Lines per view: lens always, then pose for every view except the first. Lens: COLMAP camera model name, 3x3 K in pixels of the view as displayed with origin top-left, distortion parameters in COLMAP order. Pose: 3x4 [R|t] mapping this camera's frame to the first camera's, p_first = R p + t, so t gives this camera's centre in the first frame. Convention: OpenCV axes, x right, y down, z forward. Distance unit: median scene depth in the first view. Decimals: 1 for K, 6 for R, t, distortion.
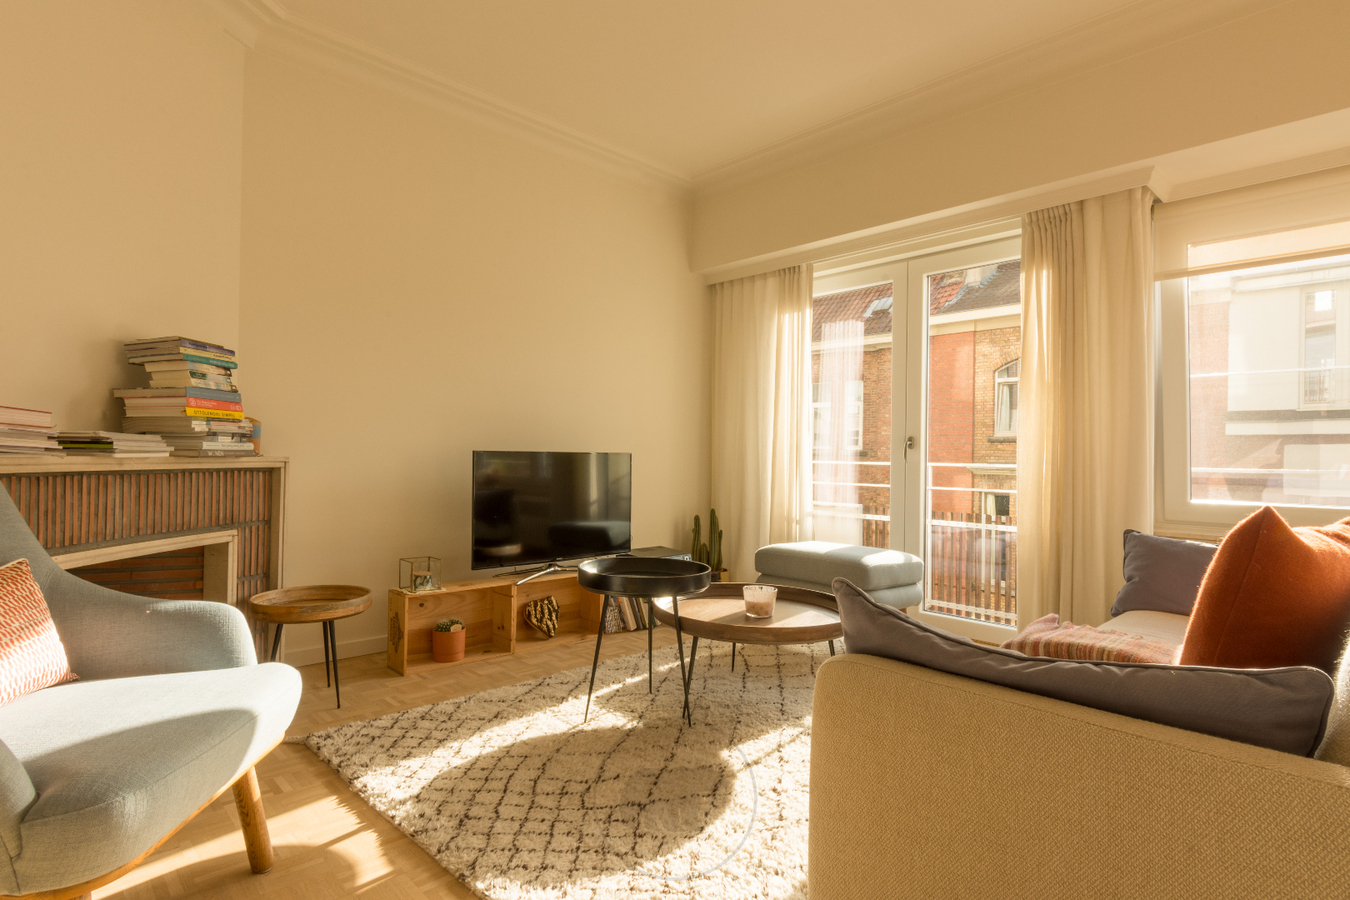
lens RADIAL K [[706.2, 0, 665.5], [0, 706.2, 447.8], [0, 0, 1]] dist [0.004442, 0.001372]
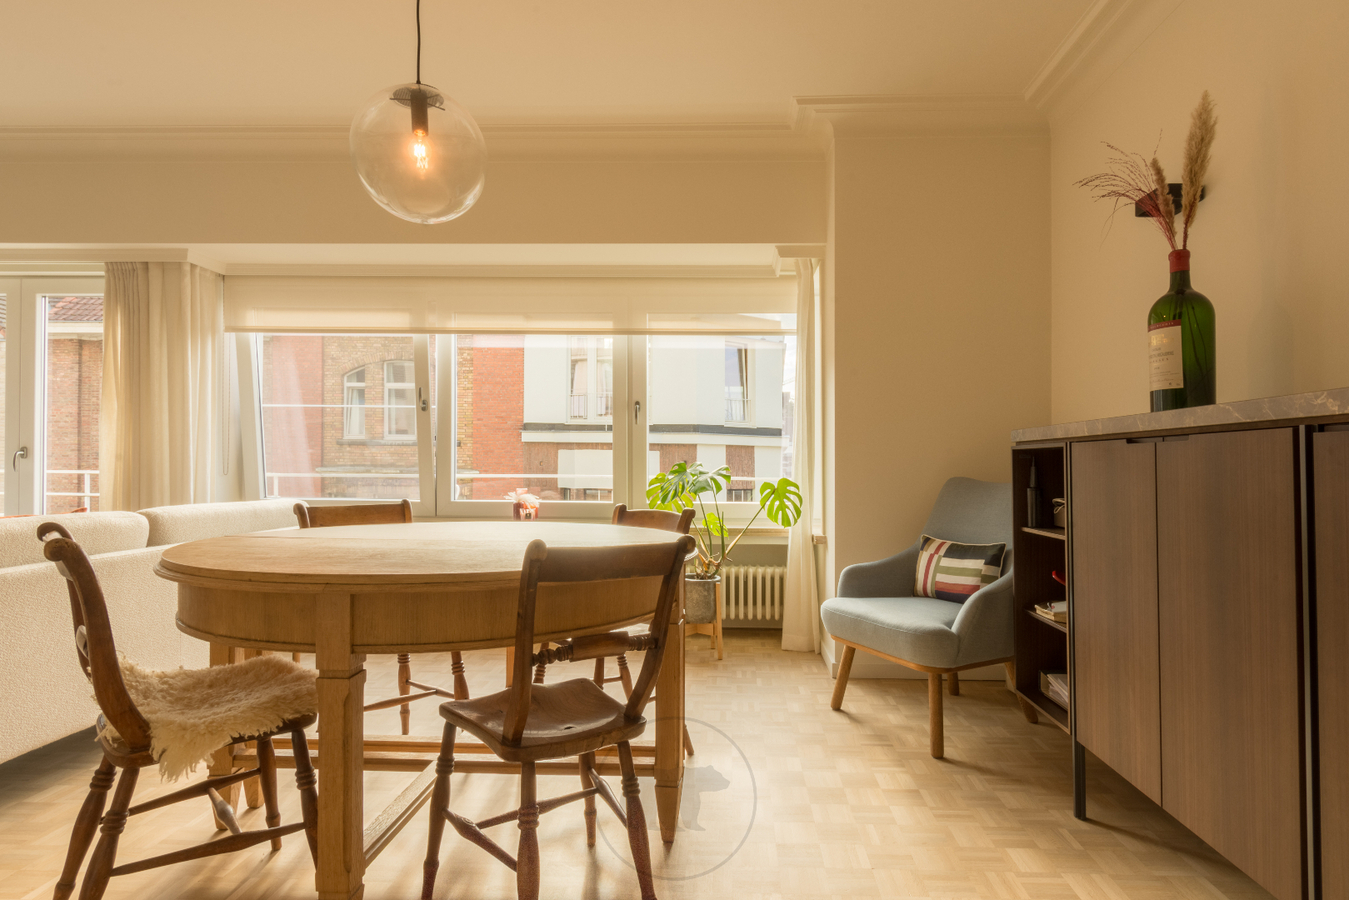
lens RADIAL K [[734.5, 0, 673.6], [0, 734.5, 455.5], [0, 0, 1]] dist [-0.001983, -0.001035]
pose [[0.703713, 0.001434, 0.710482, 0.303548], [-0.008632, 0.999941, 0.006532, -0.022076], [-0.710431, -0.010729, 0.703685, -0.543619]]
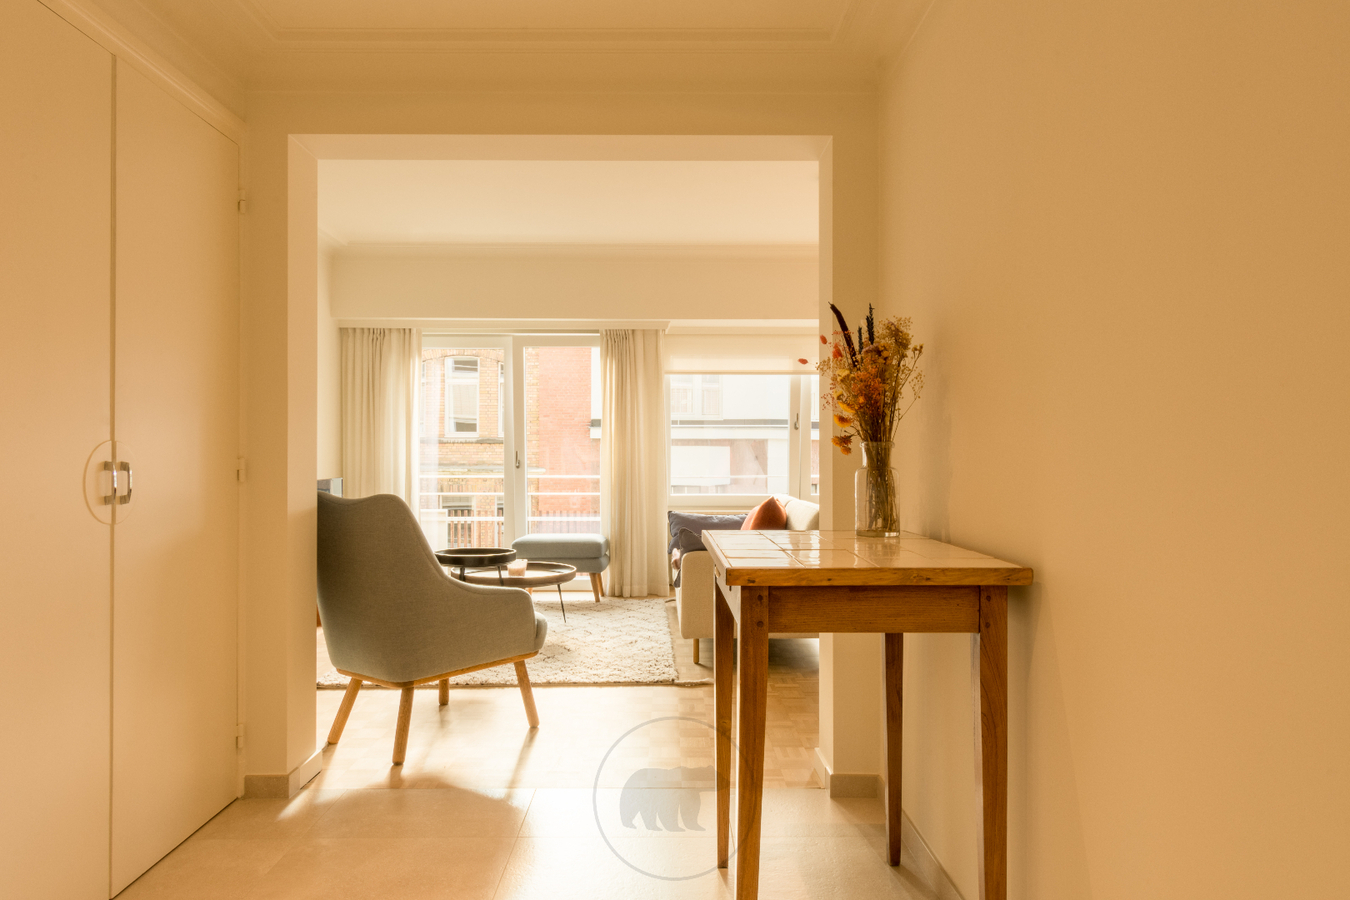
lens RADIAL K [[835.4, 0, 690.0], [0, 835.4, 460.9], [0, 0, 1]] dist [0.005249, -0.000897]
pose [[0.657858, -0.015578, 0.752980, -0.852886], [-0.002749, 0.999730, 0.023085, -0.063348], [-0.753137, -0.017257, 0.657638, -0.466644]]
